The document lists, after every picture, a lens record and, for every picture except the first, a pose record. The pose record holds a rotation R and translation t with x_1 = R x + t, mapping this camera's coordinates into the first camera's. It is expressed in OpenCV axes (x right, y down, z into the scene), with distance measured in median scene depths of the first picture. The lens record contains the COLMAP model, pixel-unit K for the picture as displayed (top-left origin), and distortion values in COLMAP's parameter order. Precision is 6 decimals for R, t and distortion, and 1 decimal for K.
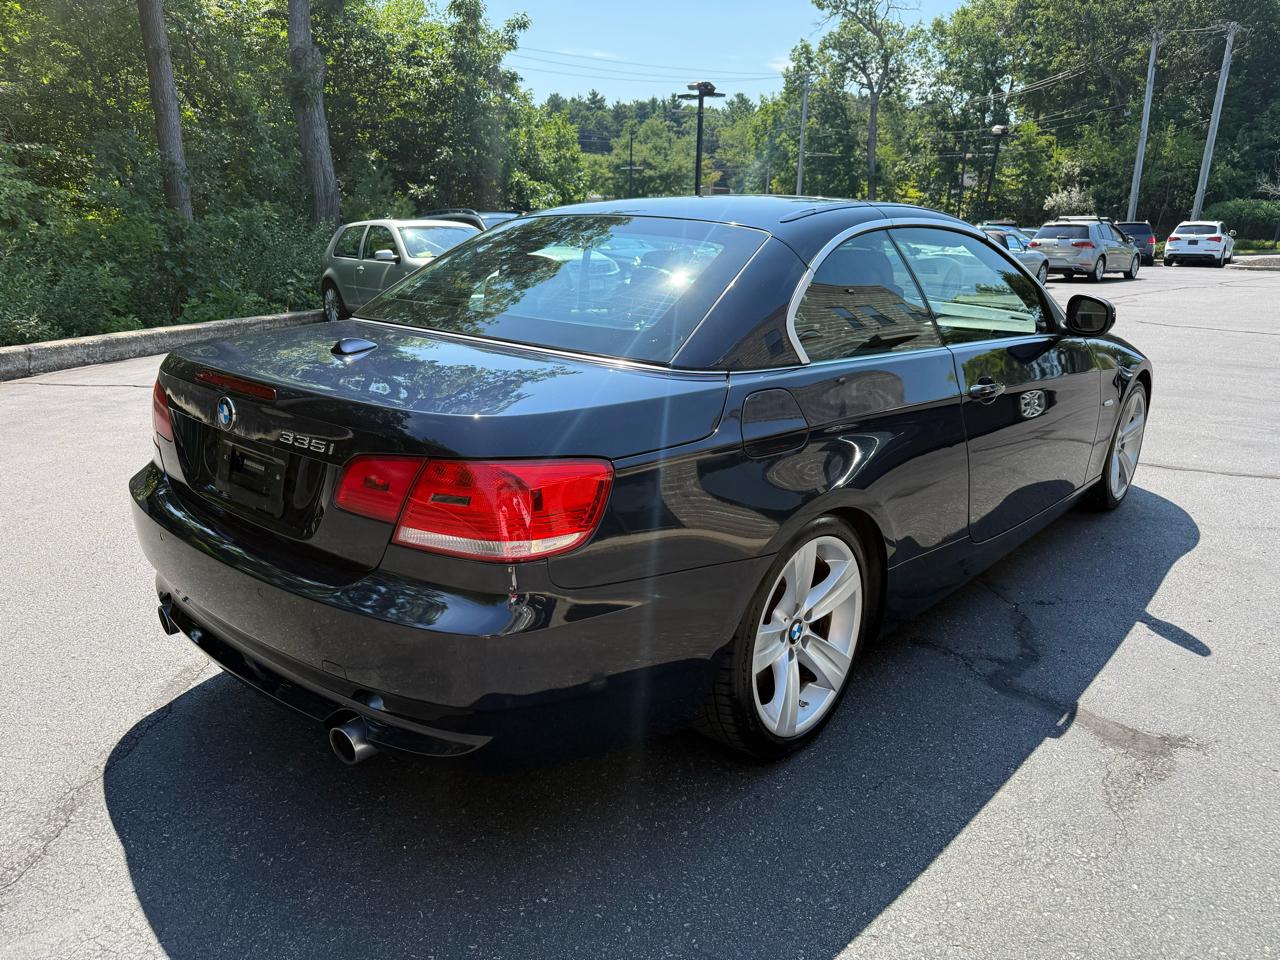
lens RADIAL K [[937.1, 0, 641.5], [0, 937.1, 475.2], [0, 0, 1]] dist [0.003905, -0.007809]
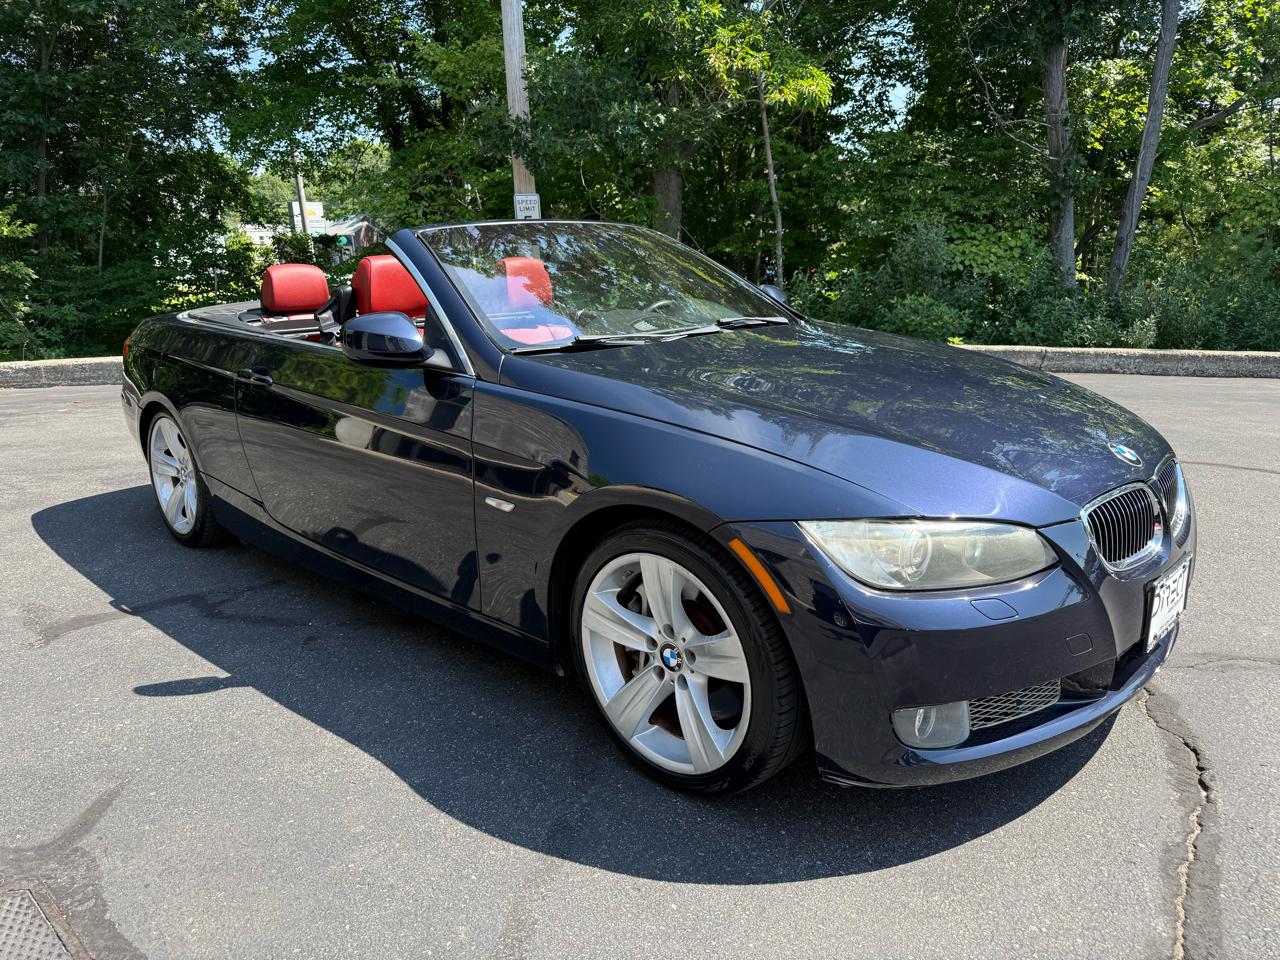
lens RADIAL K [[919.9, 0, 645.3], [0, 919.9, 473.4], [0, 0, 1]] dist [0.000811, -0.008037]
pose [[-0.050132, 0.217595, -0.974751, 0.236134], [-0.239812, 0.944803, 0.223244, -0.055655], [0.969524, 0.244949, 0.004817, 0.240364]]
